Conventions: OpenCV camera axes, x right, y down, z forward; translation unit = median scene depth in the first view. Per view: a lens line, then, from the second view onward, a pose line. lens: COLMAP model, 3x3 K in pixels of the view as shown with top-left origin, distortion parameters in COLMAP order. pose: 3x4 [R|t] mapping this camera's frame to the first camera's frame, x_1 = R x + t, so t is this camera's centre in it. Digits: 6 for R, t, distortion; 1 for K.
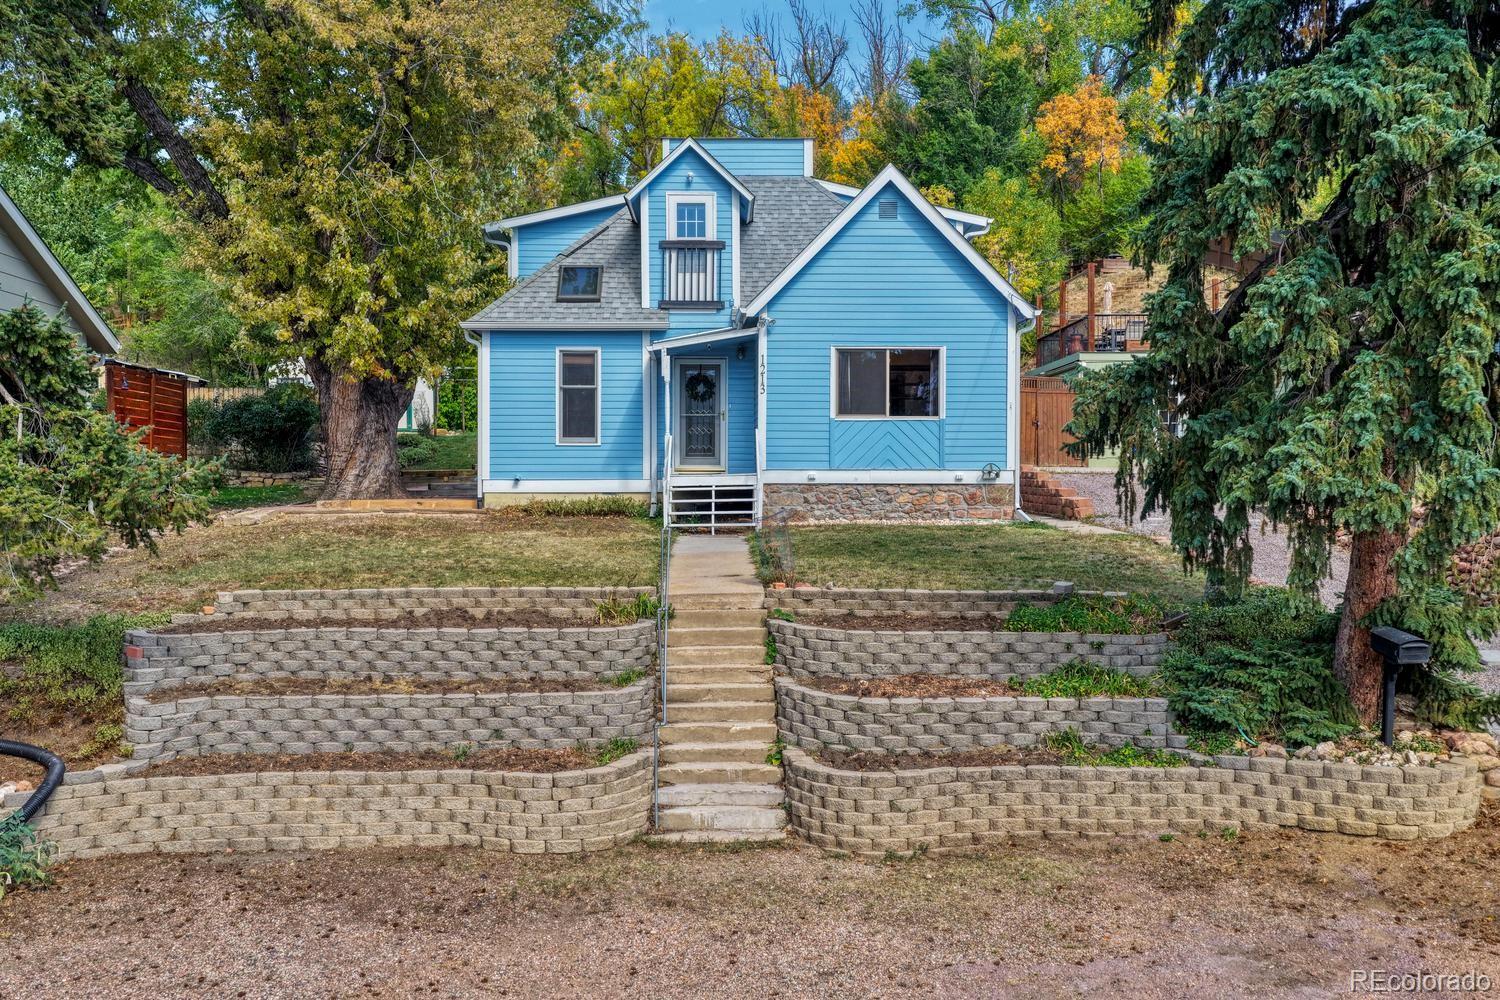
lens RADIAL K [[1517.9, 0, 787.6], [0, 1517.9, 503.3], [0, 0, 1]] dist [0.058682, -0.008544]
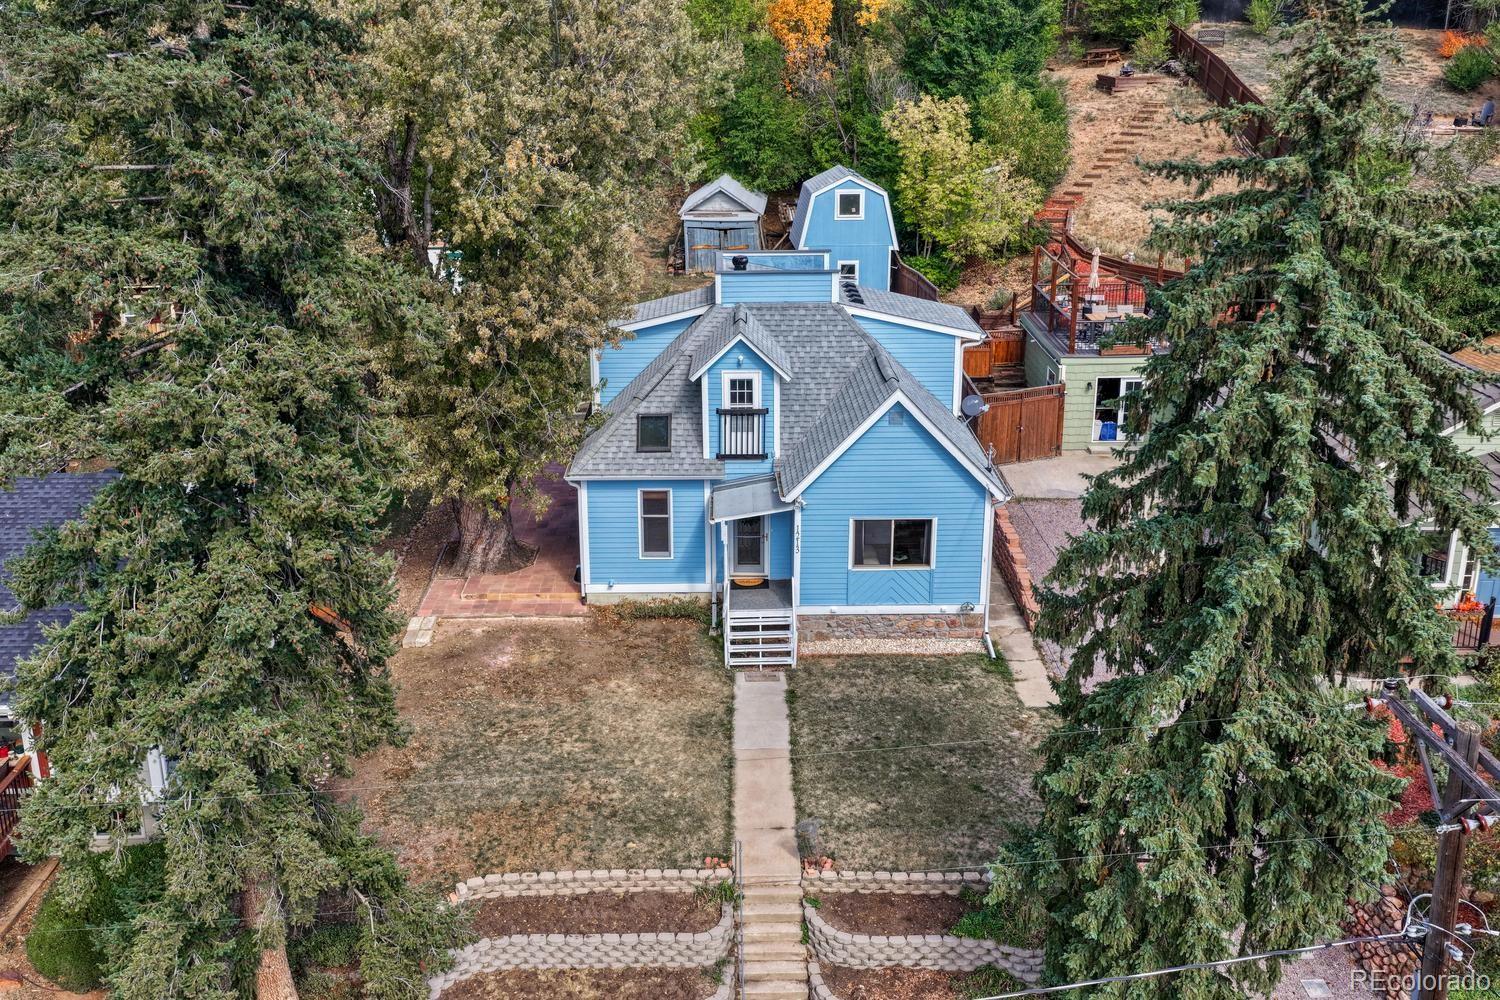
lens RADIAL K [[1517.9, 0, 787.6], [0, 1517.9, 503.3], [0, 0, 1]] dist [0.058682, -0.008544]
pose [[0.999876, 0.010758, -0.011528, -0.009584], [-0.006451, 0.946207, 0.323499, -0.511156], [0.014388, -0.323384, 0.946158, -0.226488]]
